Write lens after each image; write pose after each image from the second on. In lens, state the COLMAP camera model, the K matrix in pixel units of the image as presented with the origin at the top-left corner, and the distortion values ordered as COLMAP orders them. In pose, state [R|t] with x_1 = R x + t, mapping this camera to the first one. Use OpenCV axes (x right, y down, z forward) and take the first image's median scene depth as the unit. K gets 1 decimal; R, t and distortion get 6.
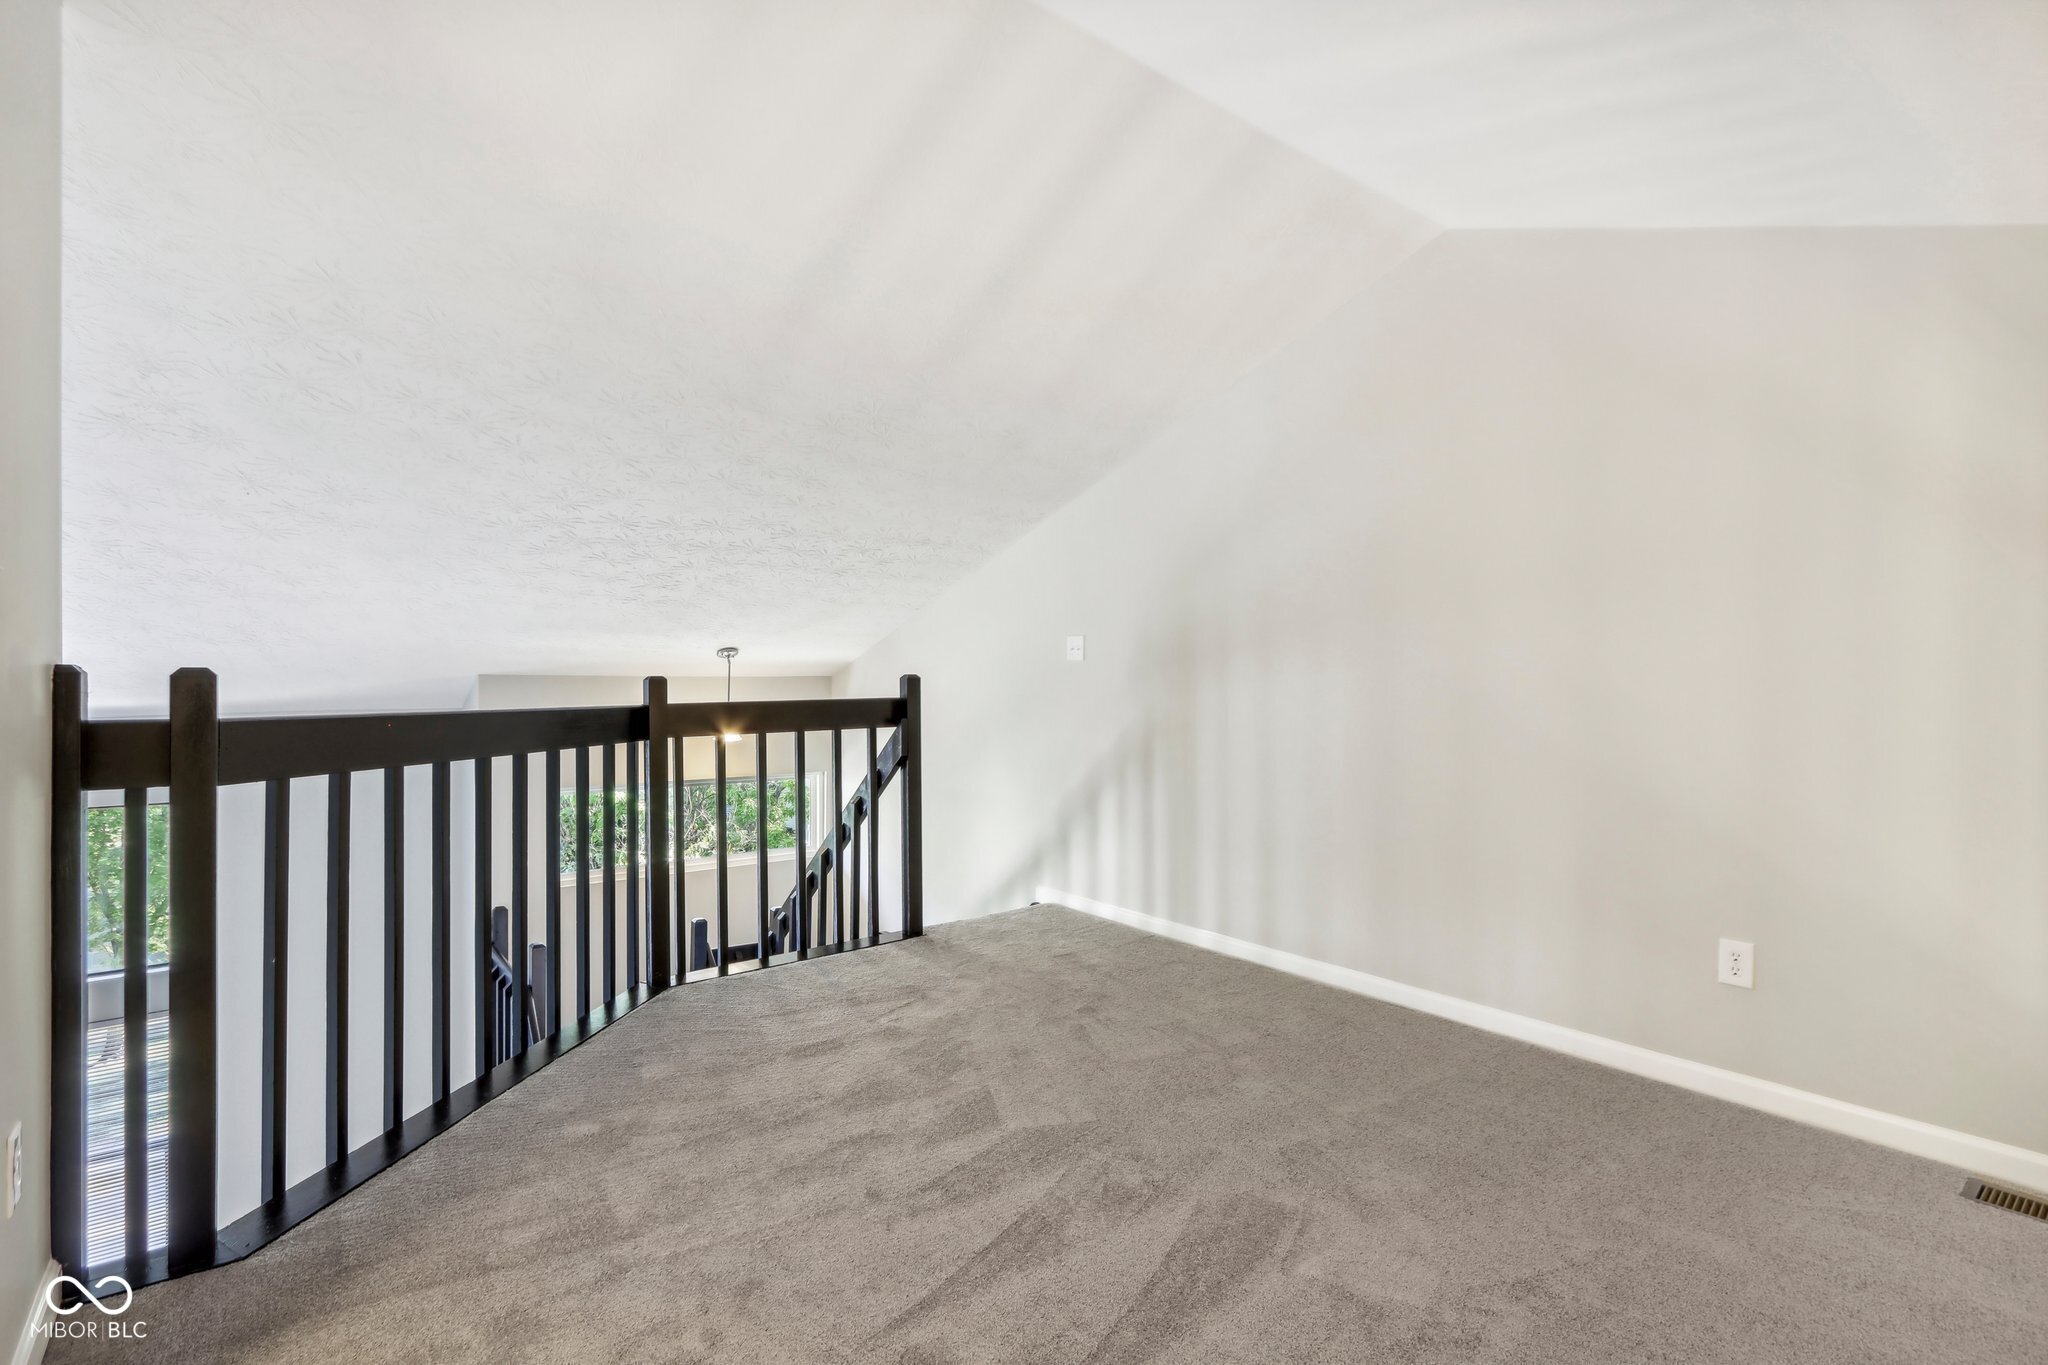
lens RADIAL K [[971.7, 0, 1010.0], [0, 971.7, 689.9], [0, 0, 1]] dist [-0.010751, 0.002100]
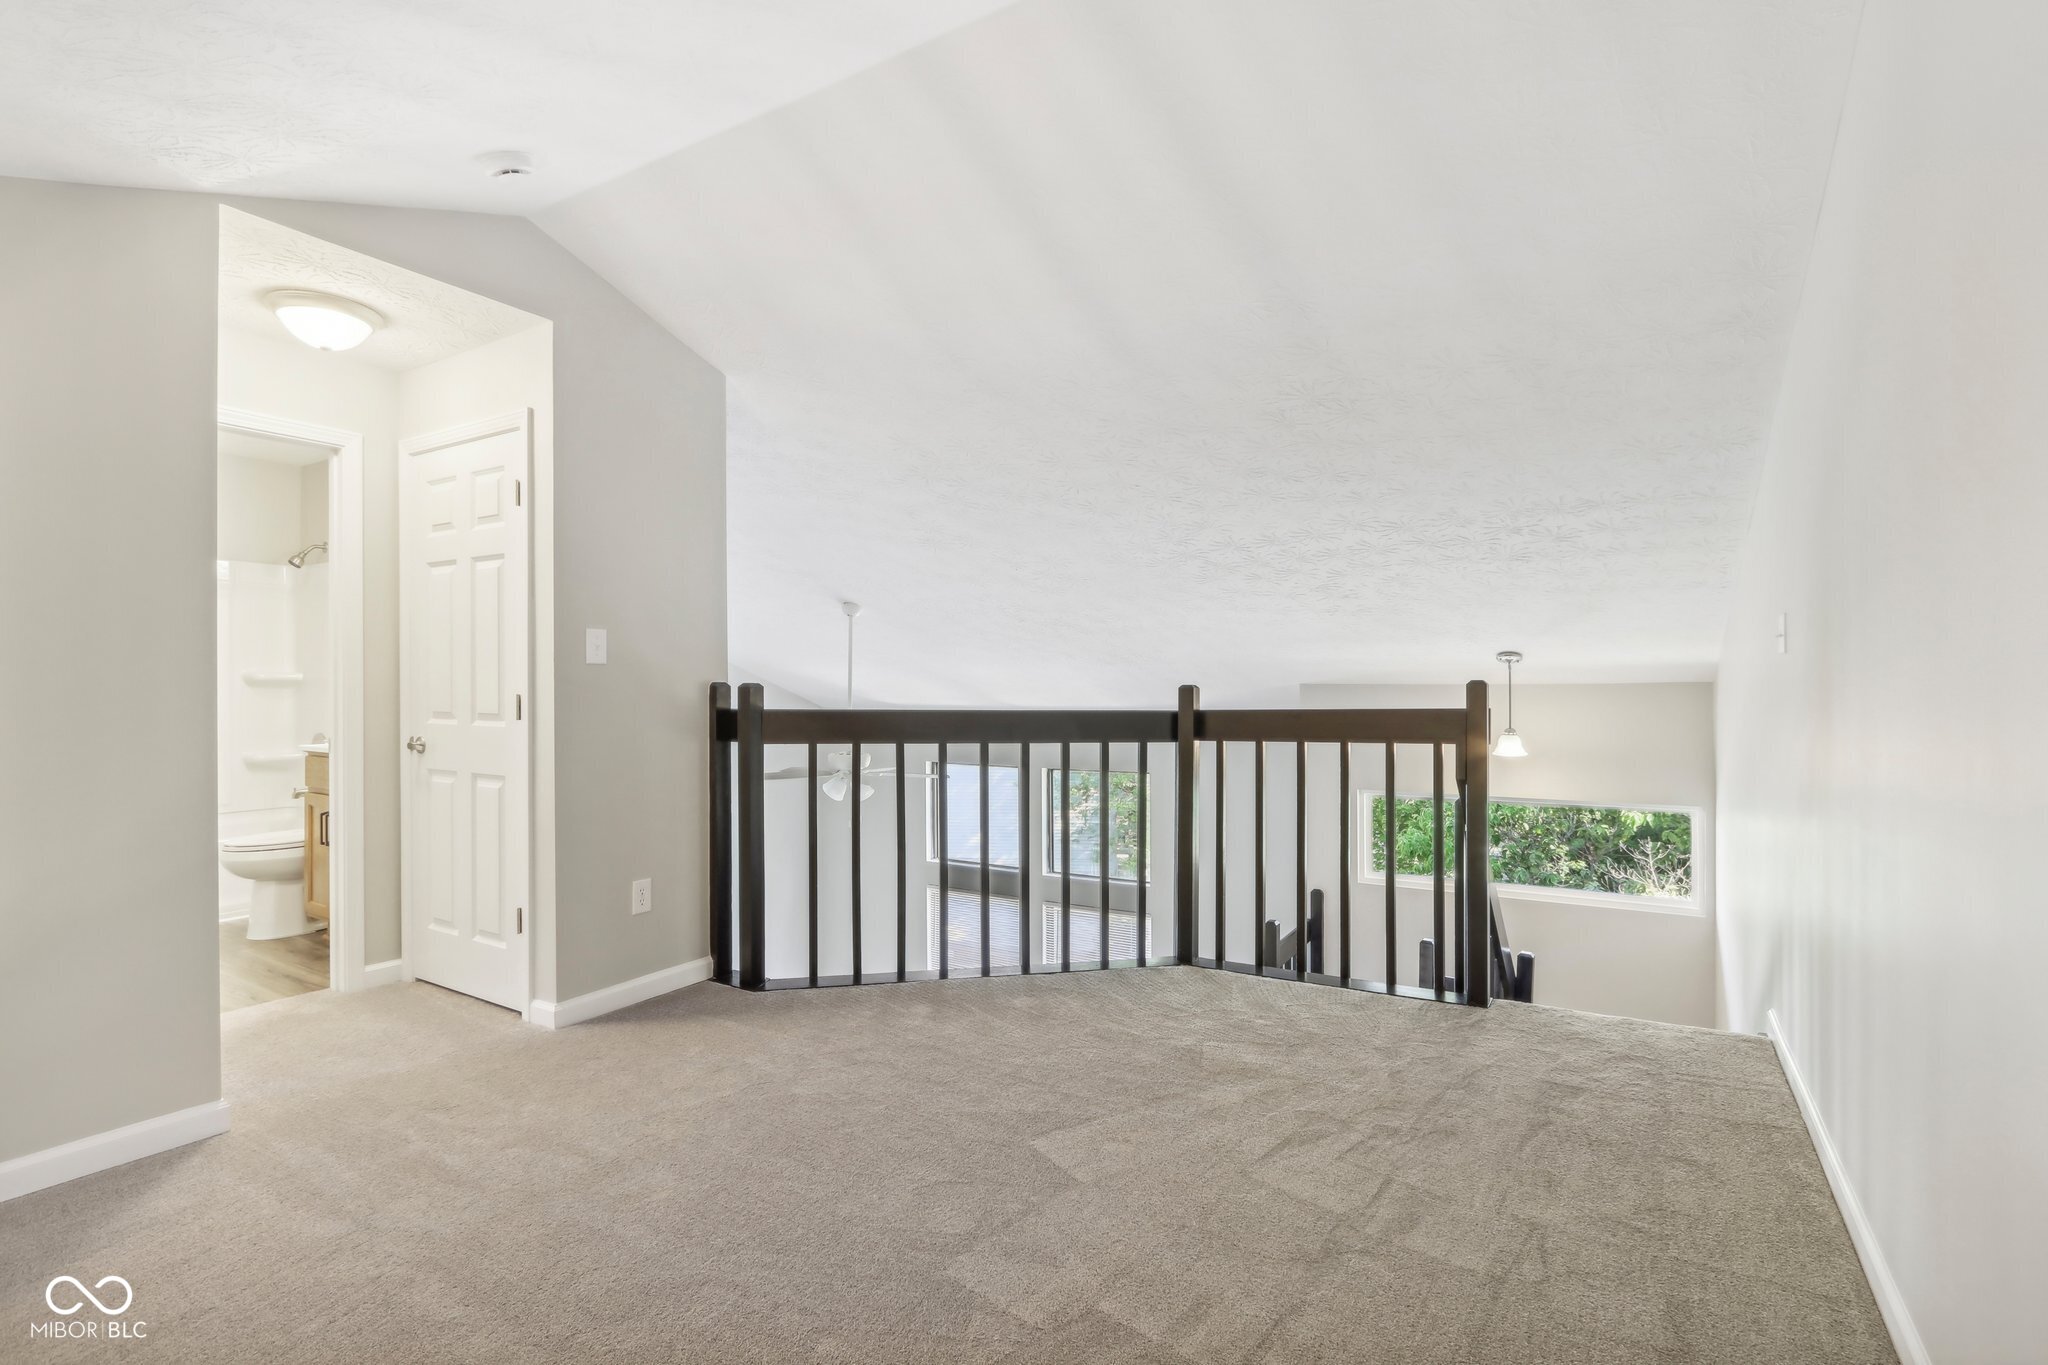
lens RADIAL K [[971.7, 0, 1022.5], [0, 971.7, 684.6], [0, 0, 1]] dist [-0.010751, 0.002100]
pose [[0.332890, -0.006617, -0.942942, 0.546191], [-0.007807, 0.999922, -0.009773, -0.001541], [0.942933, 0.010615, 0.332812, 0.388505]]
